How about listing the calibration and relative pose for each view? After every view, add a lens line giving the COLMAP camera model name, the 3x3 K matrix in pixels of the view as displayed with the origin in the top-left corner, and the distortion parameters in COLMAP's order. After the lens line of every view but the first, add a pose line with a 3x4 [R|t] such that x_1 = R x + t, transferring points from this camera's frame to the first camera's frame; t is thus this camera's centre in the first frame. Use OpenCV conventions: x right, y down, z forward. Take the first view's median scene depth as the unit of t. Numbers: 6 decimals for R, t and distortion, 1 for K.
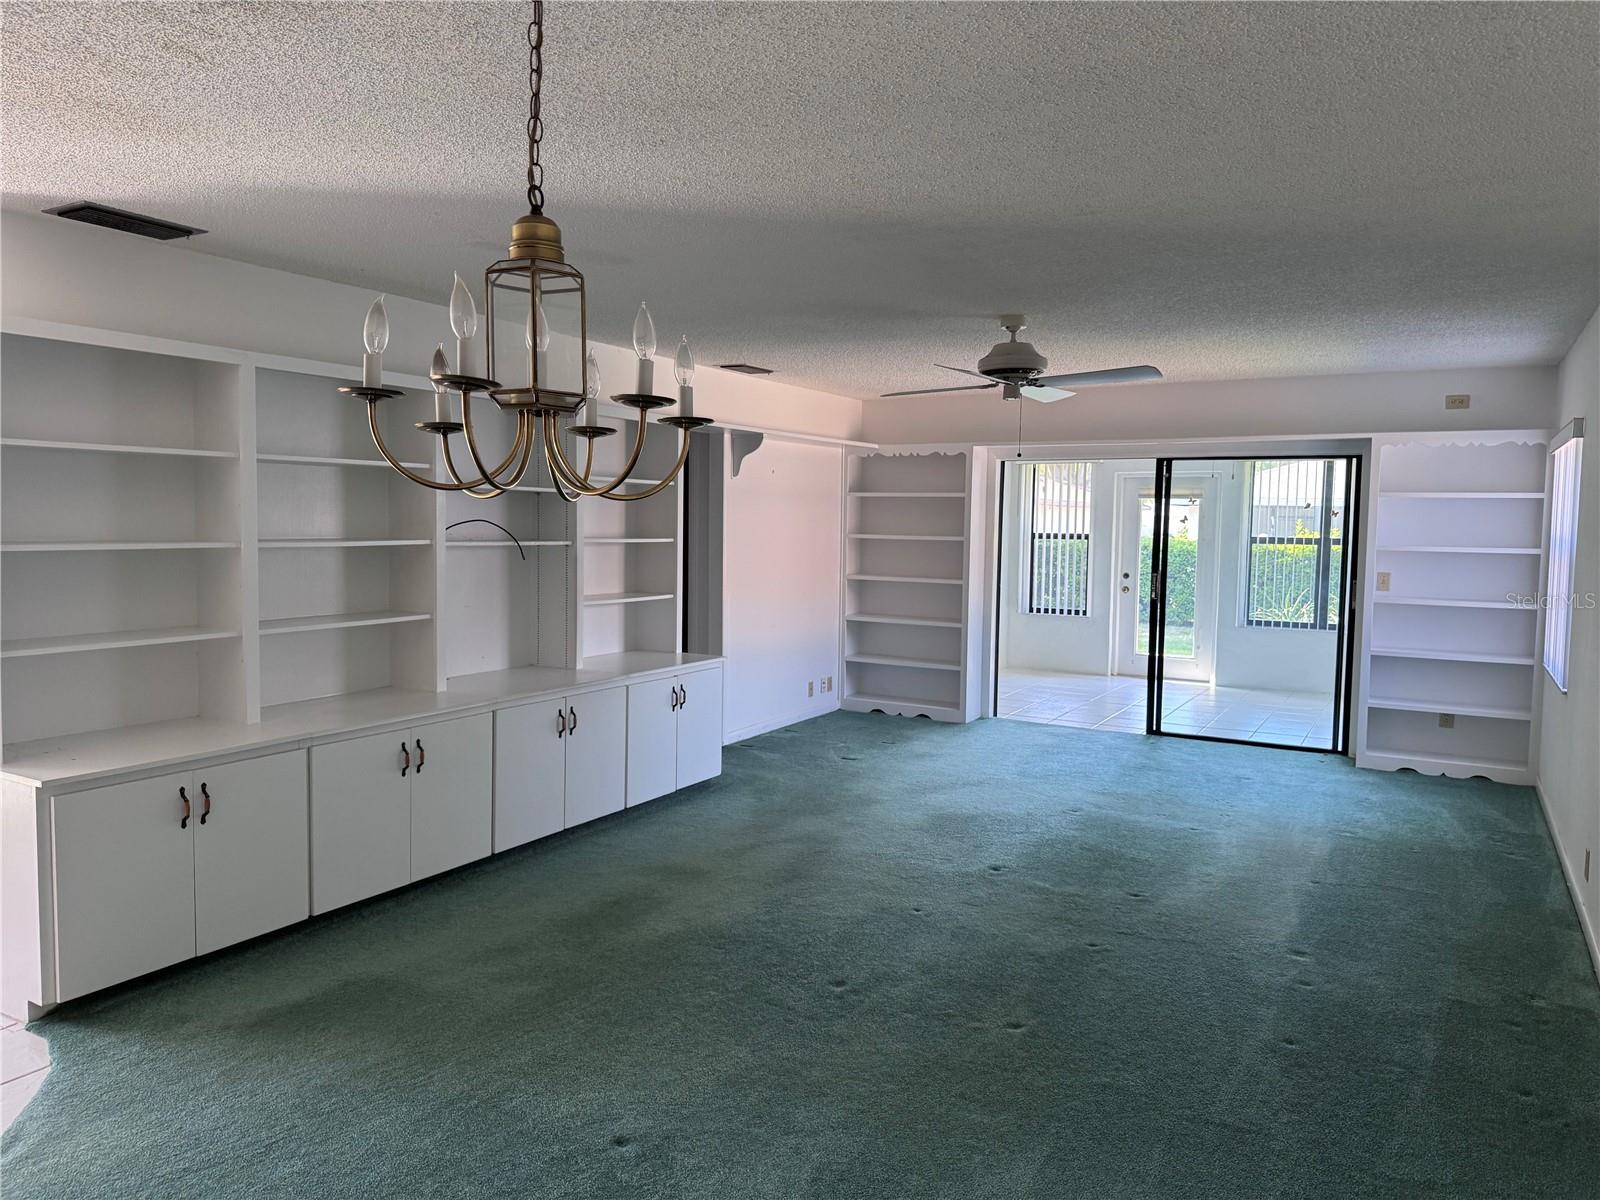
lens RADIAL K [[1116.5, 0, 800.0], [0, 1116.5, 600.0], [0, 0, 1]] dist [0.156846, -0.297298]
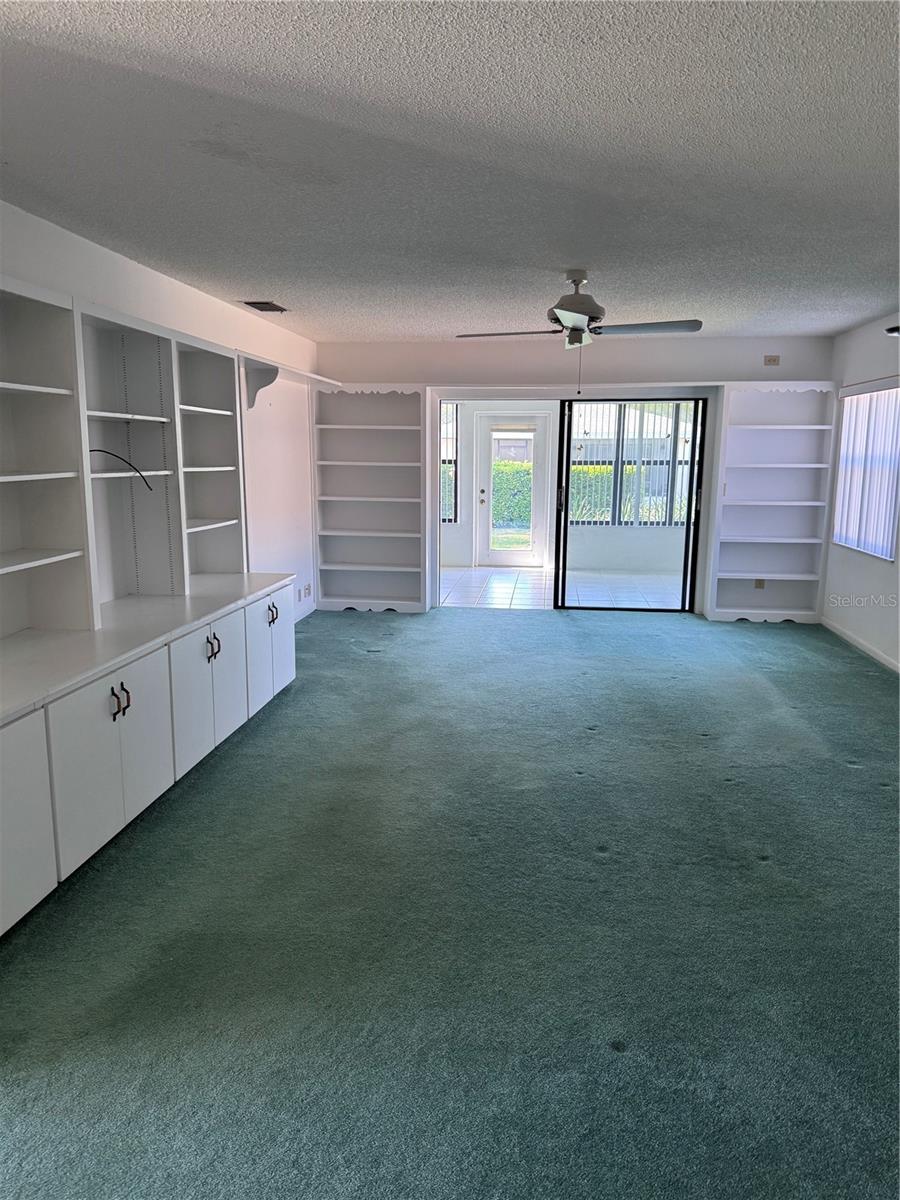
lens RADIAL K [[837.4, 0, 452.9], [0, 837.4, 605.6], [0, 0, 1]] dist [0.156846, -0.297298]
pose [[0.918893, -0.079097, 0.386497, -0.214679], [0.035465, 0.992290, 0.118755, -0.010339], [-0.392910, -0.095416, 0.914613, 0.143247]]
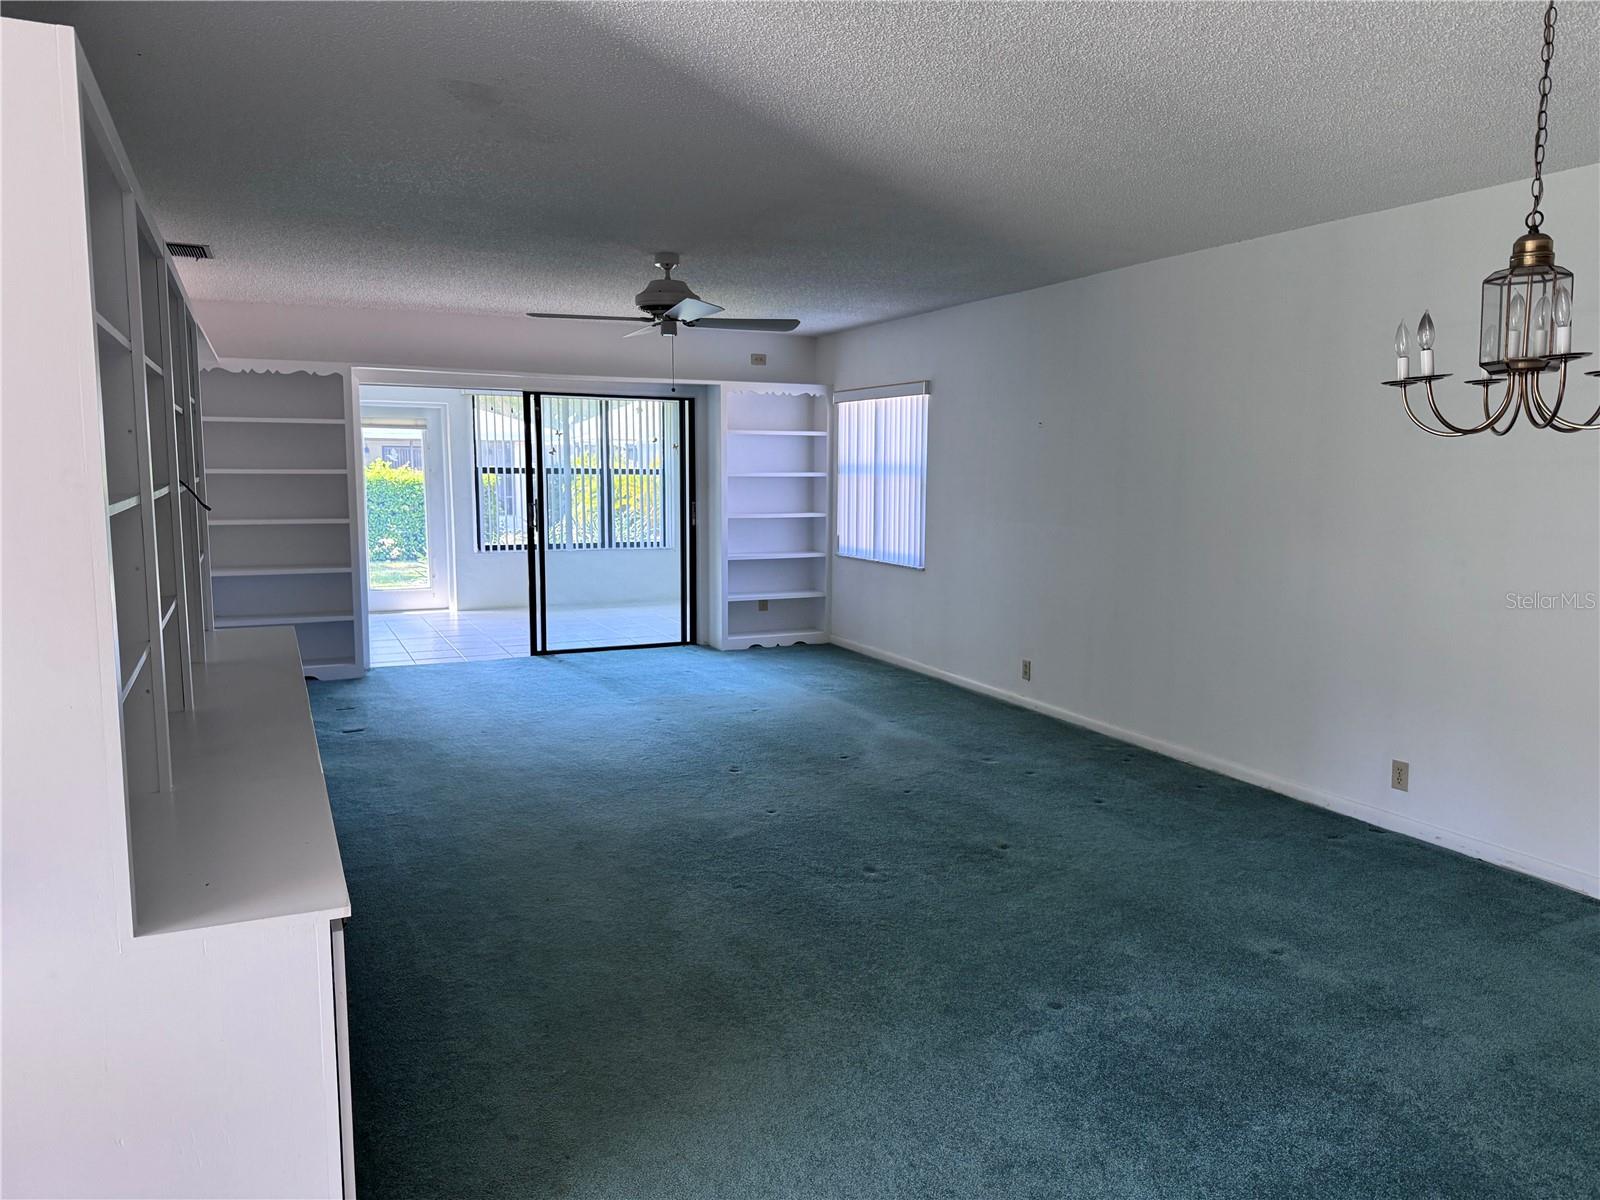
lens RADIAL K [[1116.5, 0, 800.0], [0, 1116.5, 600.0], [0, 0, 1]] dist [0.156846, -0.297298]
pose [[0.573193, -0.111176, 0.811843, -0.441370], [0.062274, 0.993798, 0.092125, -0.016087], [-0.817051, -0.002249, 0.576561, 0.211303]]
